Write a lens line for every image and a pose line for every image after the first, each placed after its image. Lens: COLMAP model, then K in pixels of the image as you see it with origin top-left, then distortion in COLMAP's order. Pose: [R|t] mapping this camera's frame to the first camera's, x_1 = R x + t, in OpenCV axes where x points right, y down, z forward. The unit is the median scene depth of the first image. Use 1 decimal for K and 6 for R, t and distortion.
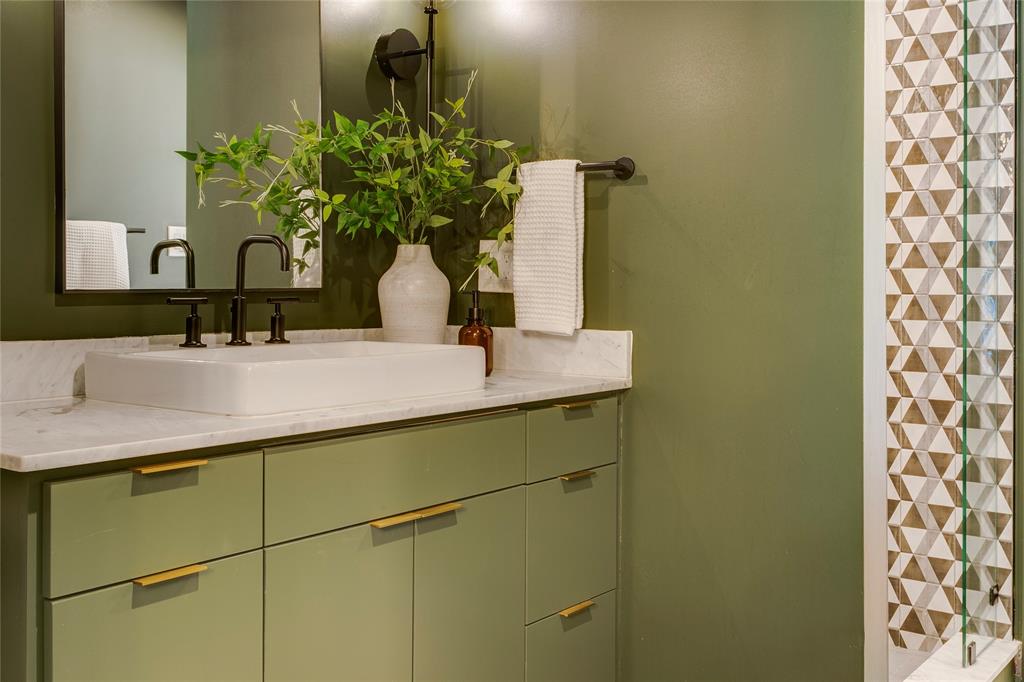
lens RADIAL K [[1070.5, 0, 511.9], [0, 1070.5, 289.8], [0, 0, 1]] dist [0.018750, -0.028391]
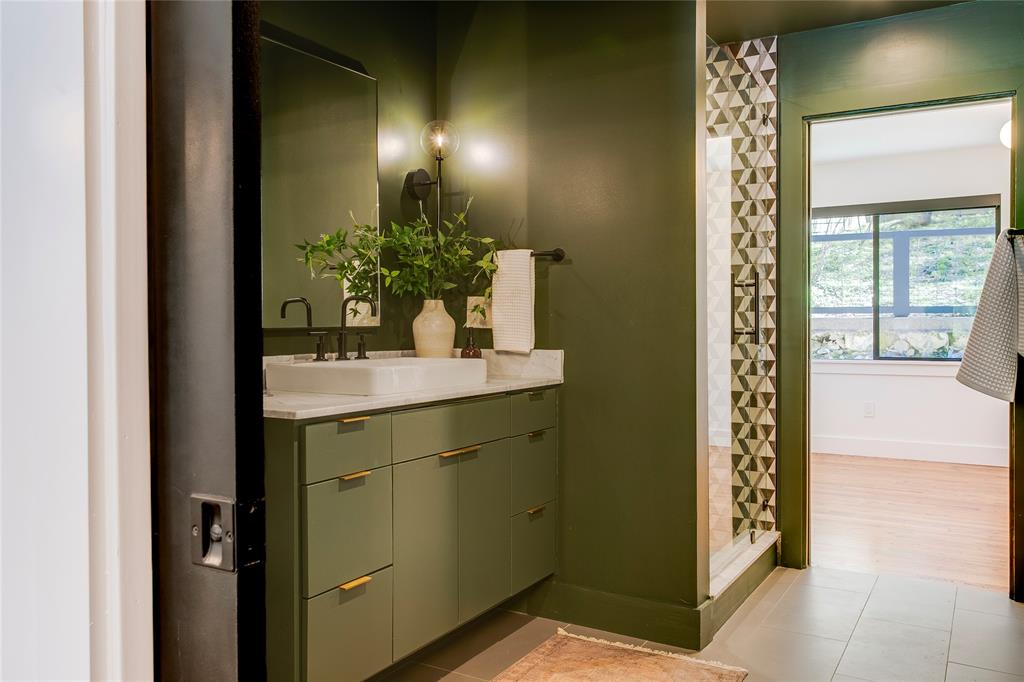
lens RADIAL K [[814.5, 0, 512.0], [0, 814.5, 341.0], [0, 0, 1]] dist [-0.001840, 0.000940]
pose [[0.992827, -0.009421, 0.119188, -0.123855], [0.007327, 0.999811, 0.017990, 0.000127], [-0.119335, -0.016988, 0.992709, -0.281712]]
